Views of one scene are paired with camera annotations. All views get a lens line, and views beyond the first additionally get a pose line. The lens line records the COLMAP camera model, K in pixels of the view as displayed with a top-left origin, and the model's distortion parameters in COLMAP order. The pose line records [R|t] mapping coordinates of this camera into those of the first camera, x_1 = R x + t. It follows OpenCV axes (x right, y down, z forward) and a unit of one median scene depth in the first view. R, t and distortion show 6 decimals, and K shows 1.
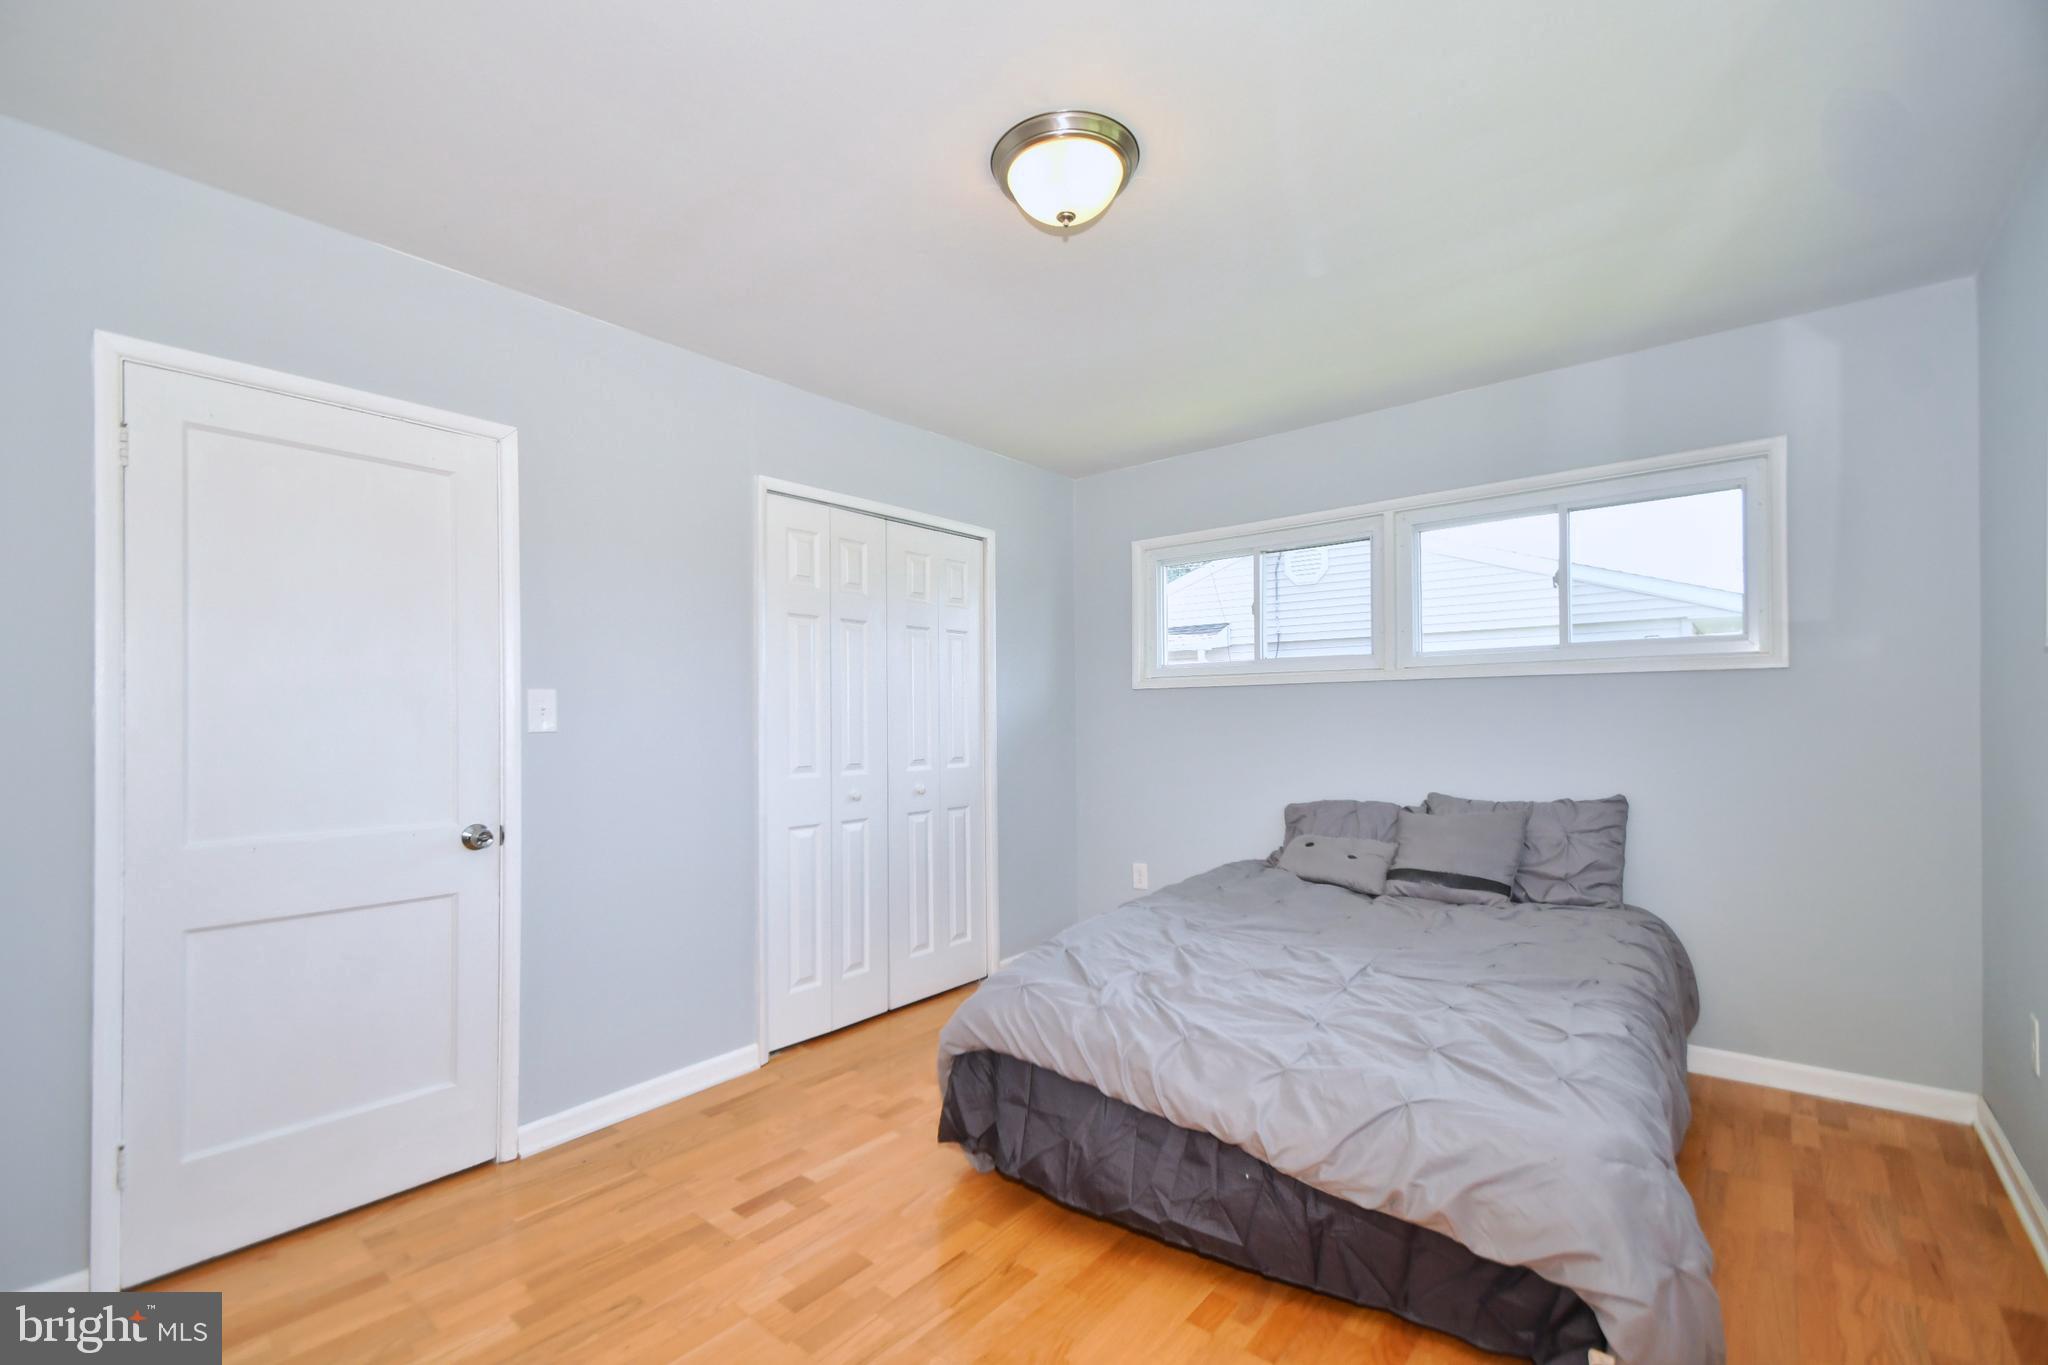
lens RADIAL K [[891.5, 0, 1000.6], [0, 891.5, 718.0], [0, 0, 1]] dist [0.010401, -0.009572]
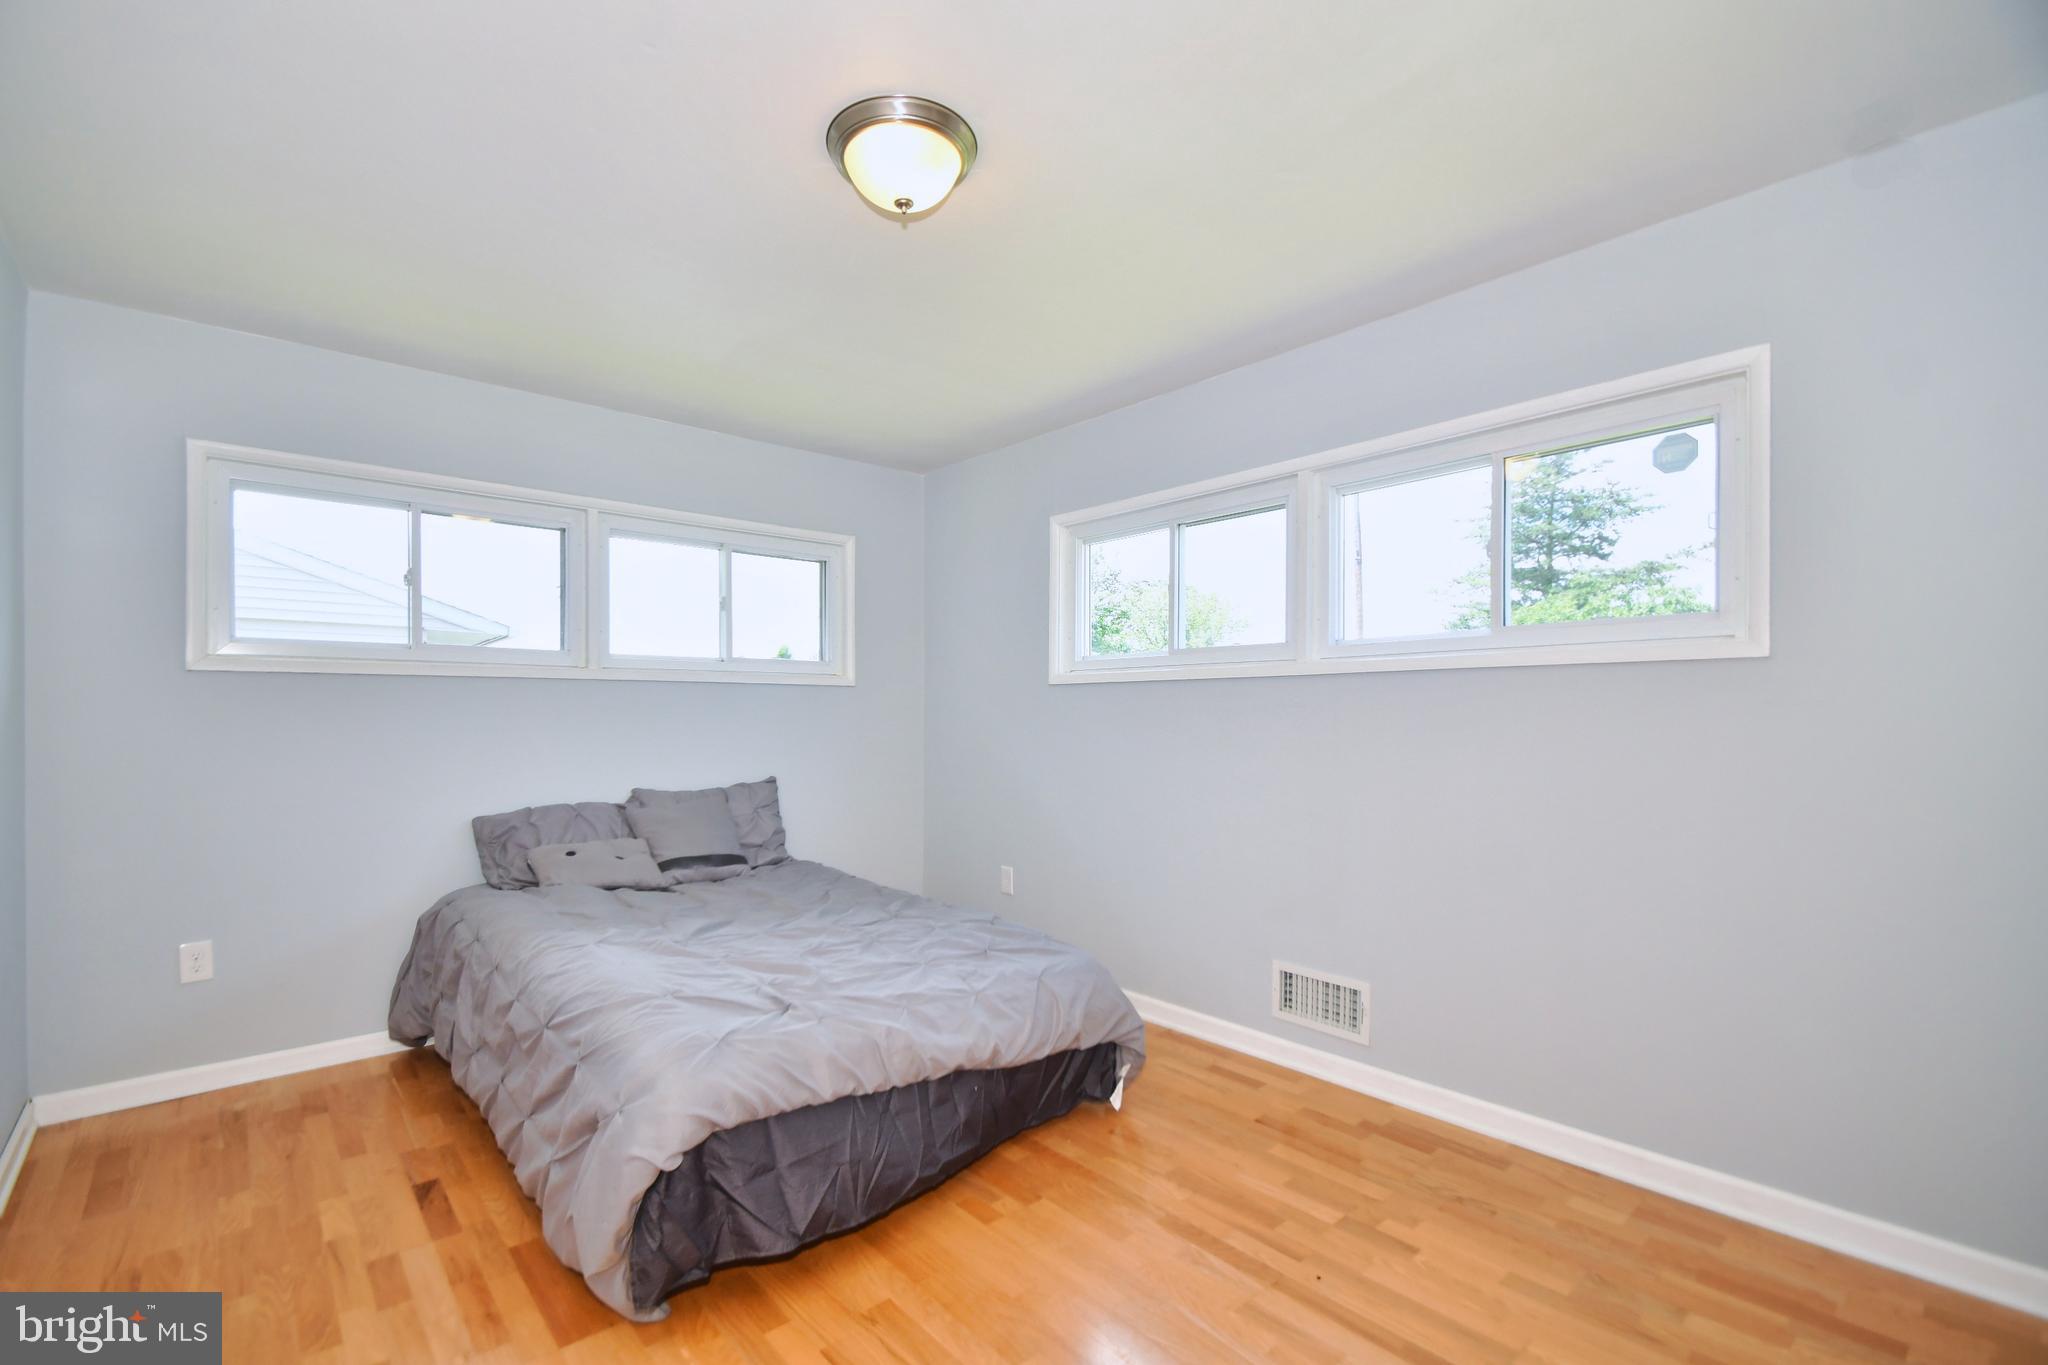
lens RADIAL K [[891.5, 0, 1000.6], [0, 891.5, 718.0], [0, 0, 1]] dist [0.010401, -0.009572]
pose [[0.147487, 0.008369, 0.989029, -0.593136], [-0.003300, 0.999963, -0.007969, 0.009263], [-0.989059, -0.002088, 0.147509, 0.499842]]
